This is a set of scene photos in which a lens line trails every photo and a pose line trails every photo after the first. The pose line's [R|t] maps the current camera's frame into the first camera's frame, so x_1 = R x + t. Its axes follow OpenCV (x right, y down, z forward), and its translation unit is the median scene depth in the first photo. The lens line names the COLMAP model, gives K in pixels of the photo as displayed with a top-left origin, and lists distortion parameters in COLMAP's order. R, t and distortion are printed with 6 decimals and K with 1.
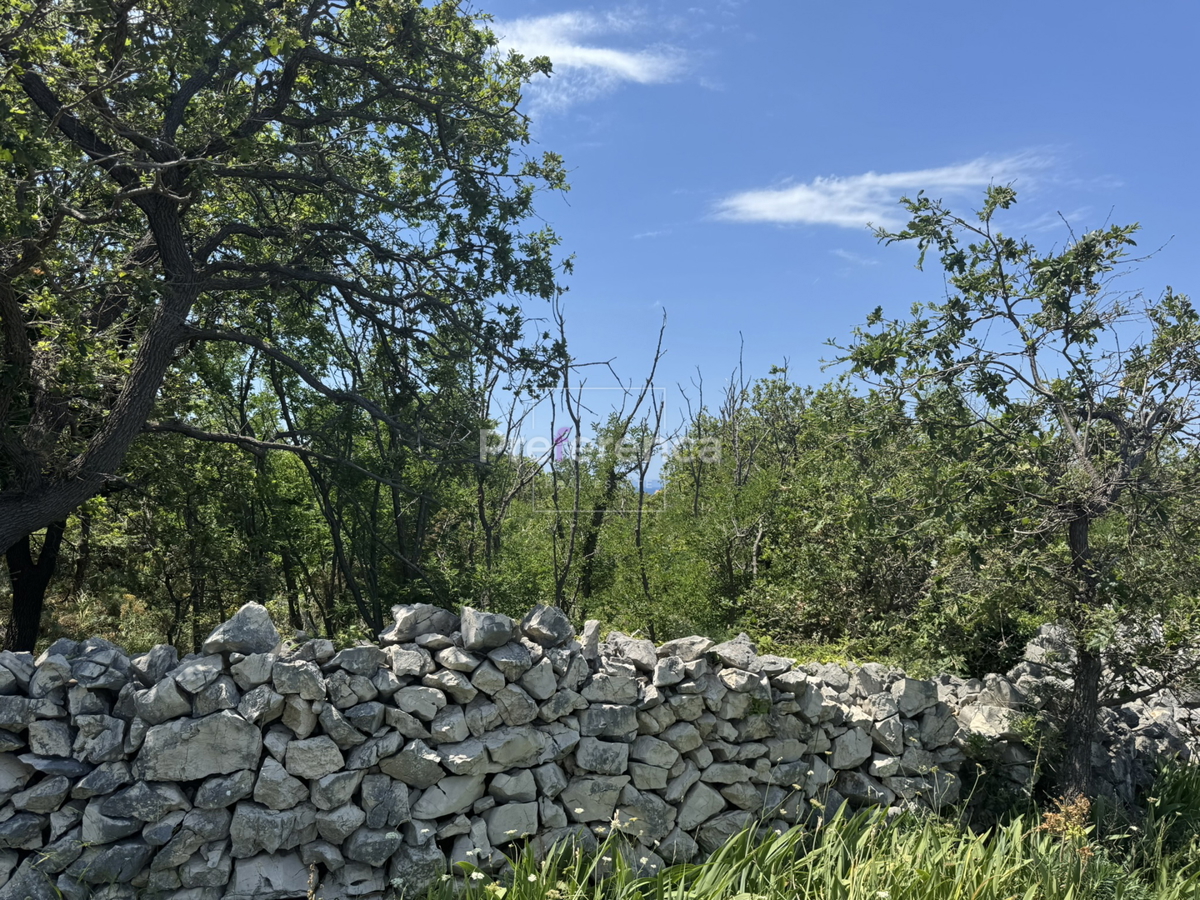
lens RADIAL K [[850.7, 0, 607.8], [0, 850.7, 449.6], [0, 0, 1]] dist [0.049191, -0.008597]
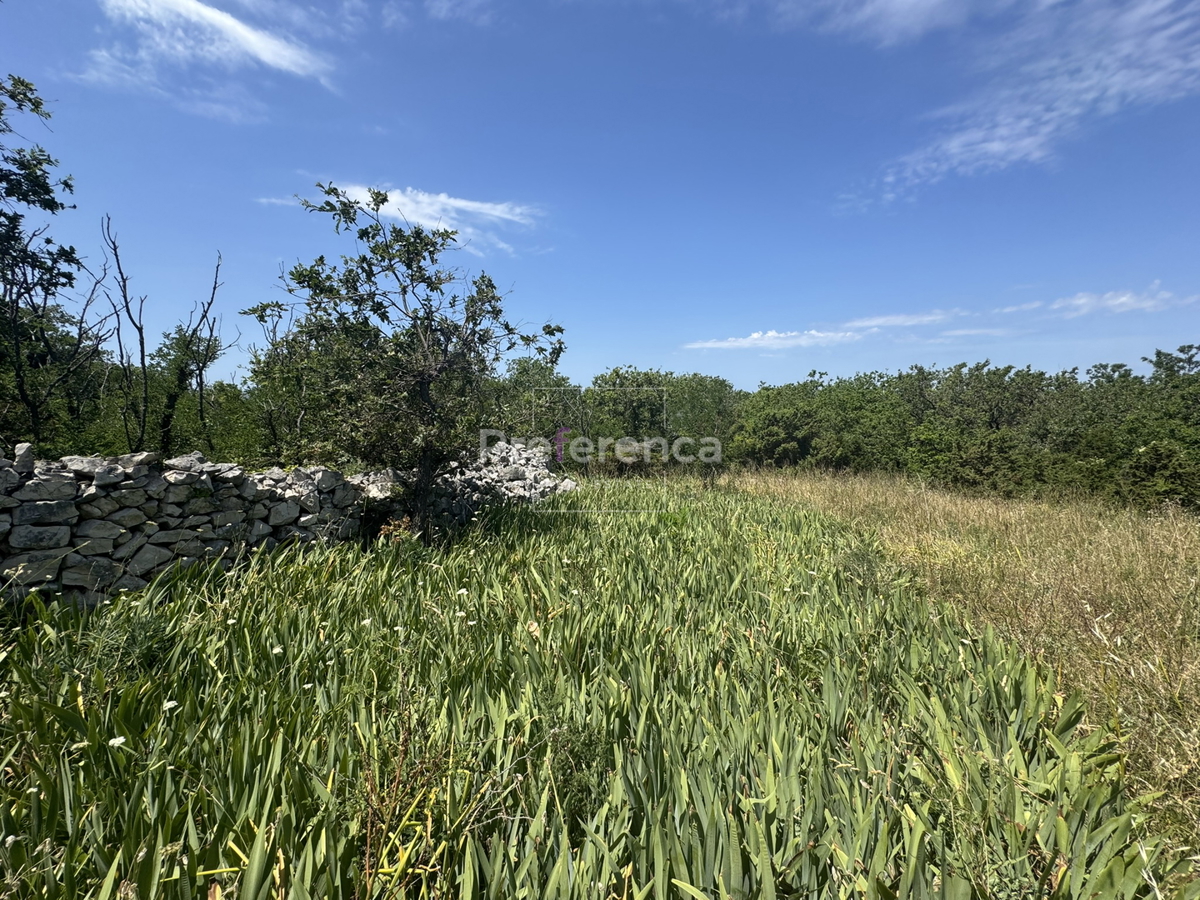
lens RADIAL K [[484.7, 0, 601.5], [0, 484.7, 447.8], [0, 0, 1]] dist [0.003442, -0.000333]
pose [[0.800219, -0.060211, 0.596677, 0.219124], [-0.030939, 0.989477, 0.141341, 0.062598], [-0.598909, -0.131564, 0.789936, -0.127454]]
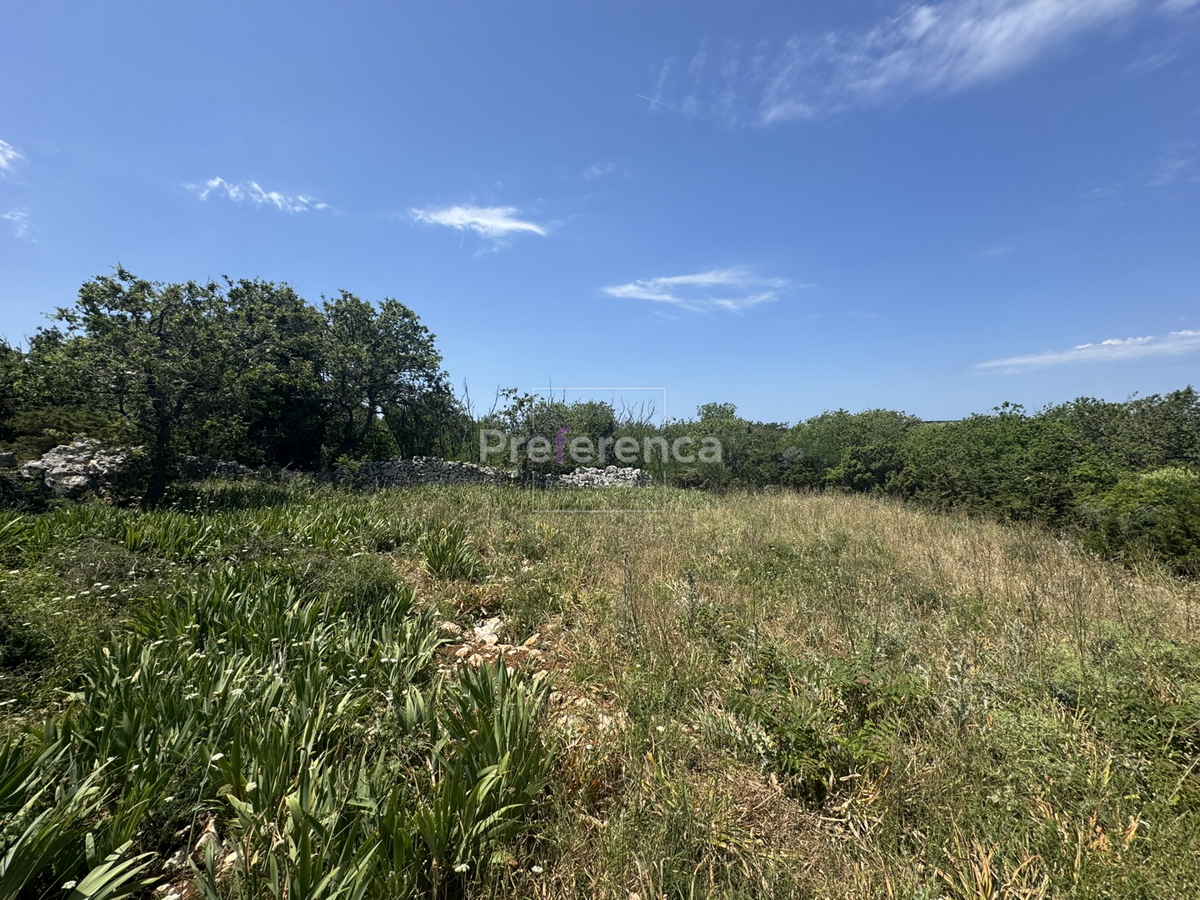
lens RADIAL K [[488.8, 0, 590.6], [0, 488.8, 448.0], [0, 0, 1]] dist [-0.000484, -0.000007]
pose [[0.998570, -0.010731, 0.052366, 1.755578], [0.006234, 0.996336, 0.085299, -0.372342], [-0.053090, -0.084850, 0.994978, -5.376683]]
